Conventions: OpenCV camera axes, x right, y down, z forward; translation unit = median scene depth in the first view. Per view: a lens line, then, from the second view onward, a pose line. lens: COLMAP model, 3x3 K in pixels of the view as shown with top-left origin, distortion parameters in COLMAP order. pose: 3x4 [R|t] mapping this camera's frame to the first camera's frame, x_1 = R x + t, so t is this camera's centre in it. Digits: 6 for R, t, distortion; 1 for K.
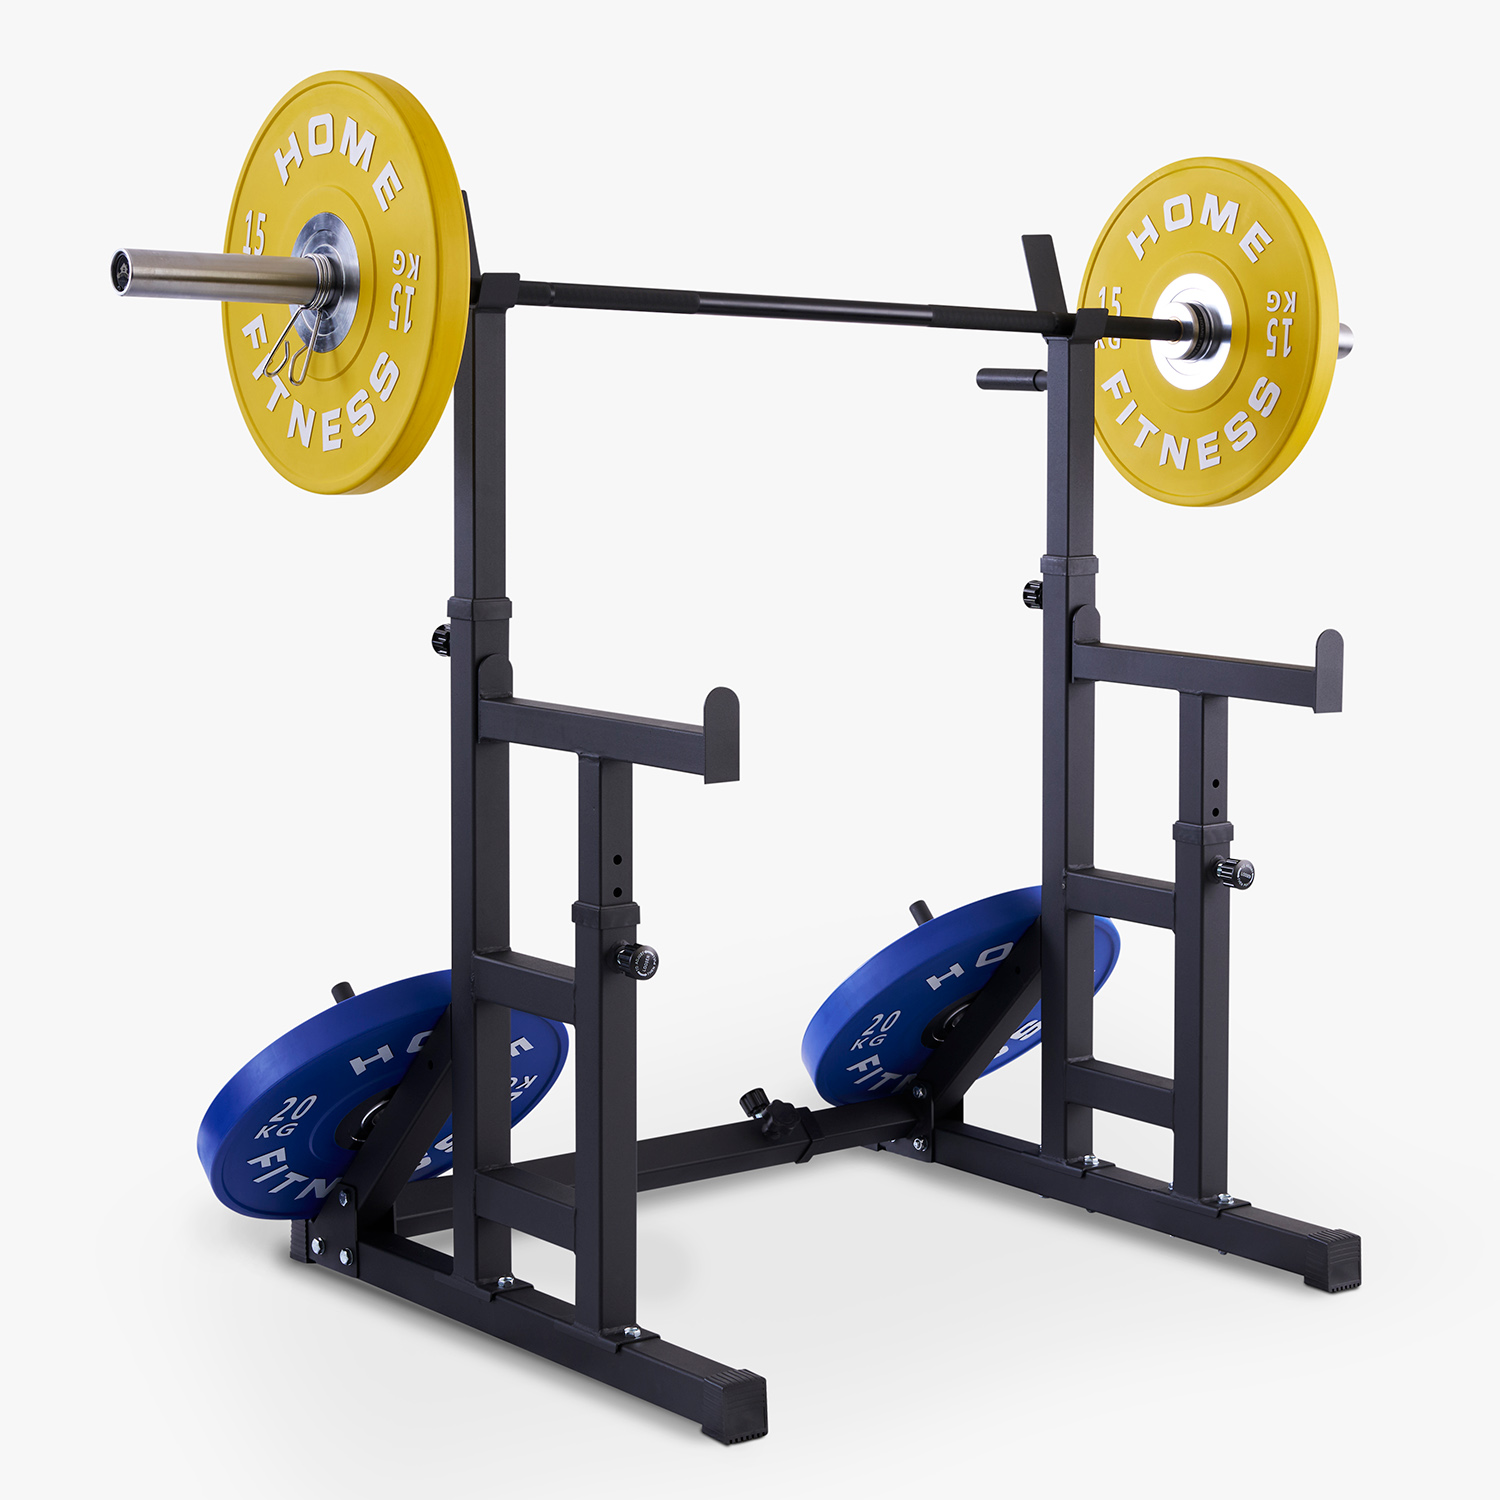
lens RADIAL K [[3505.7, 0, 665.2], [0, 3505.7, 720.5], [0, 0, 1]] dist [-0.040229, 0.163778]
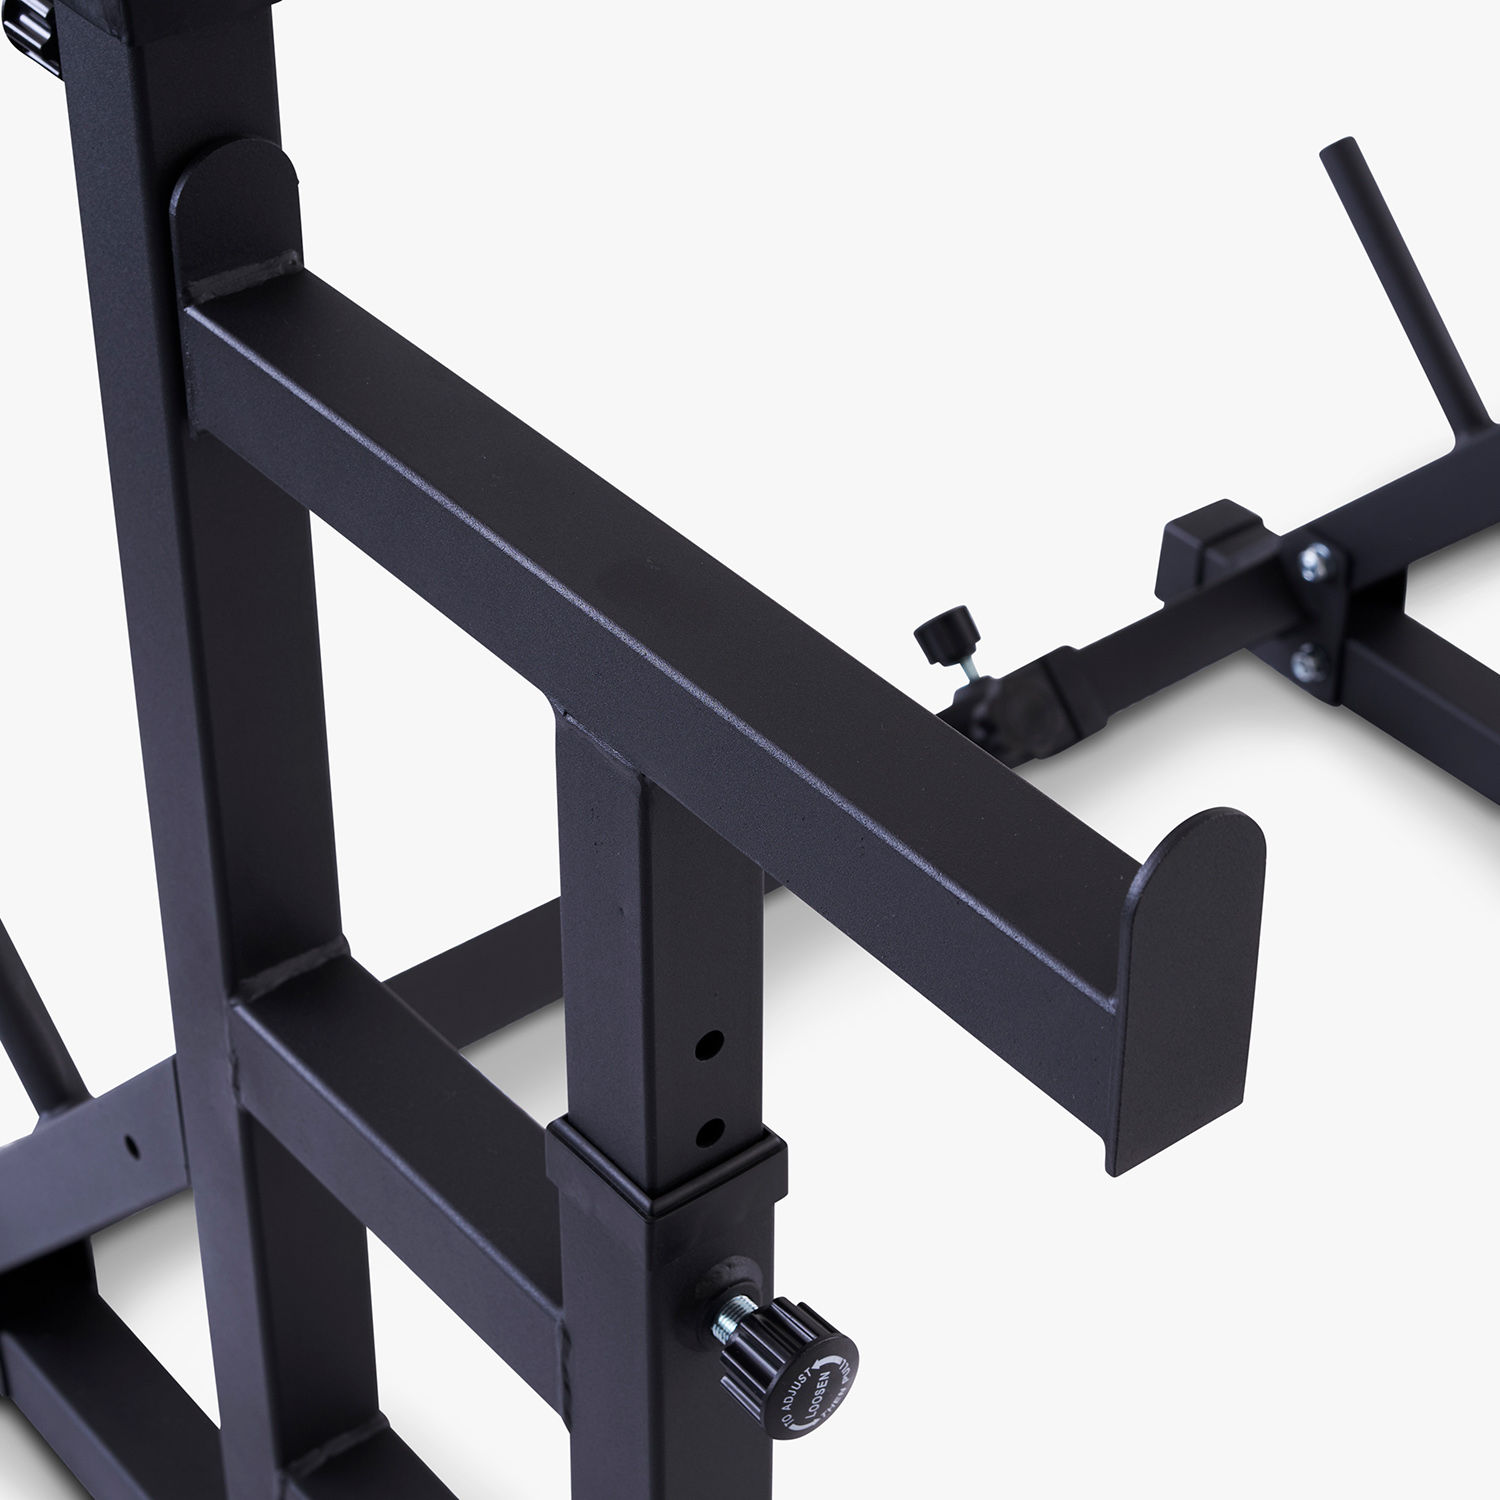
lens RADIAL K [[3542.7, 0, 750.0], [0, 3542.7, 750.0], [0, 0, 1]] dist [0.024026, -0.541347]
pose [[0.999112, -0.025204, 0.033749, -0.017611], [0.005983, 0.878015, 0.478596, -0.104417], [-0.041695, -0.477970, 0.877386, 0.702483]]
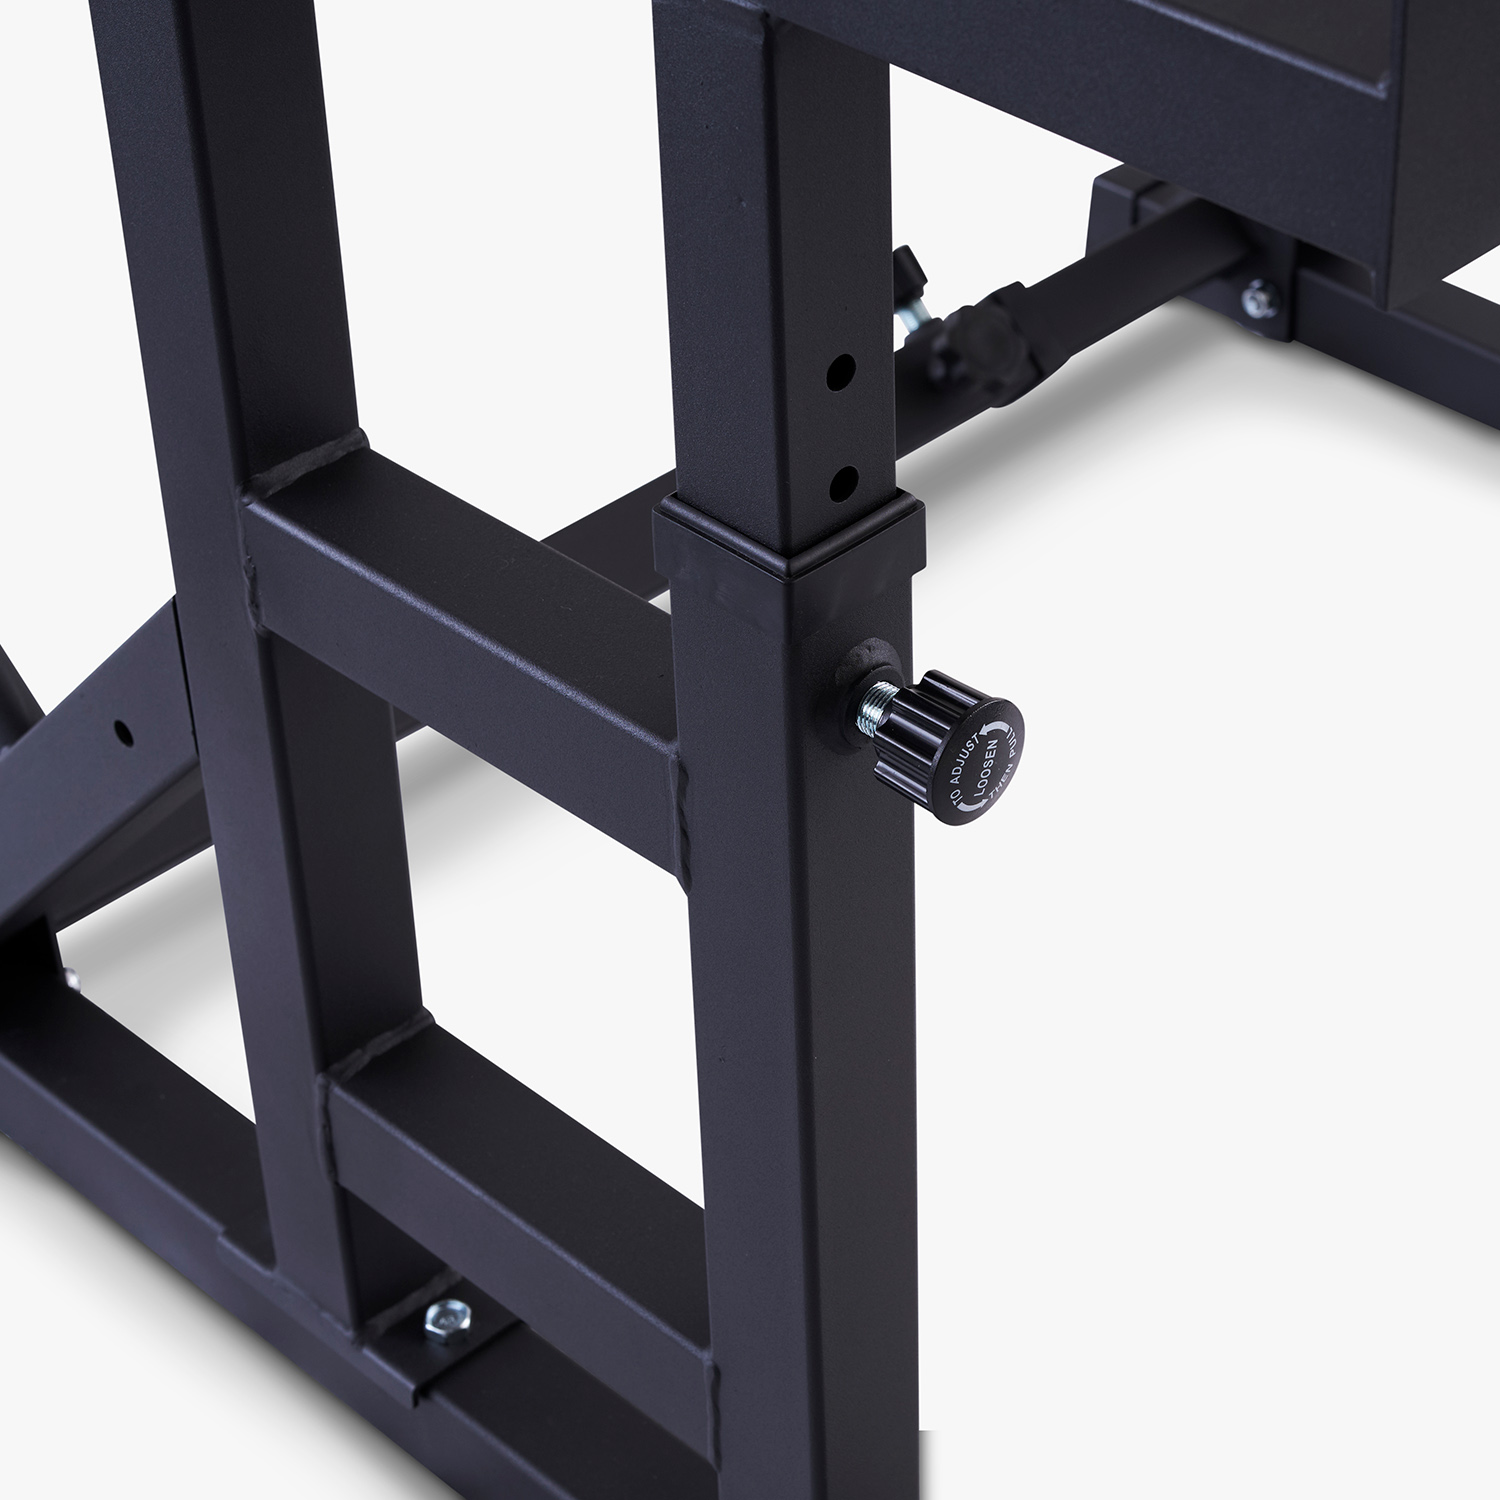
lens RADIAL K [[3565.9, 0, 937.1], [0, 3565.9, 750.5], [0, 0, 1]] dist [0.025943, -0.173924]
pose [[0.983551, -0.111358, 0.142221, -0.041833], [0.029351, 0.875423, 0.482466, -0.052779], [-0.178230, -0.470356, 0.864291, 0.705216]]
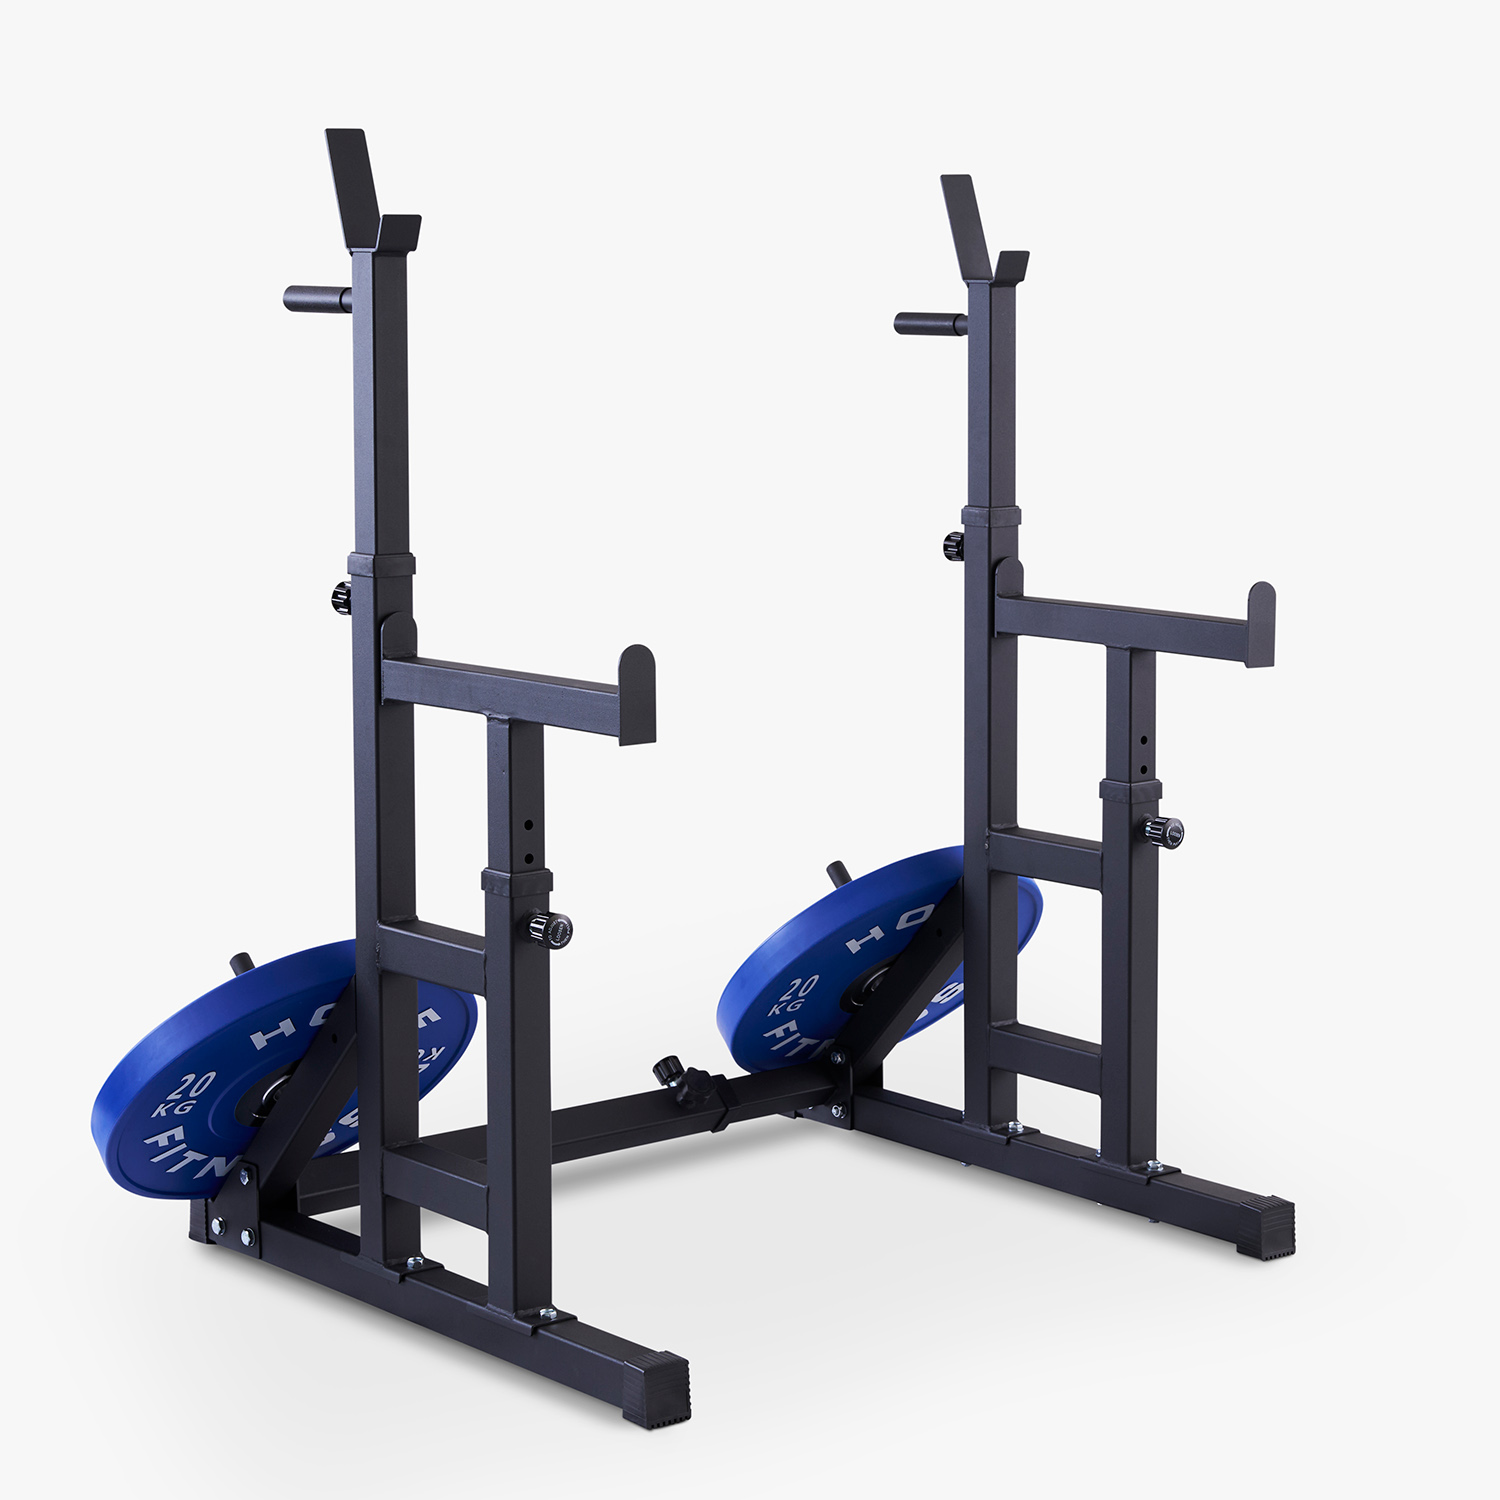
lens RADIAL K [[3542.7, 0, 750.0], [0, 3542.7, 750.0], [0, 0, 1]] dist [0.024026, -0.541347]
pose [[0.998522, -0.008776, 0.053642, -0.004479], [0.007568, 0.999714, 0.022686, -0.002294], [-0.053825, -0.022246, 0.998303, 0.022741]]
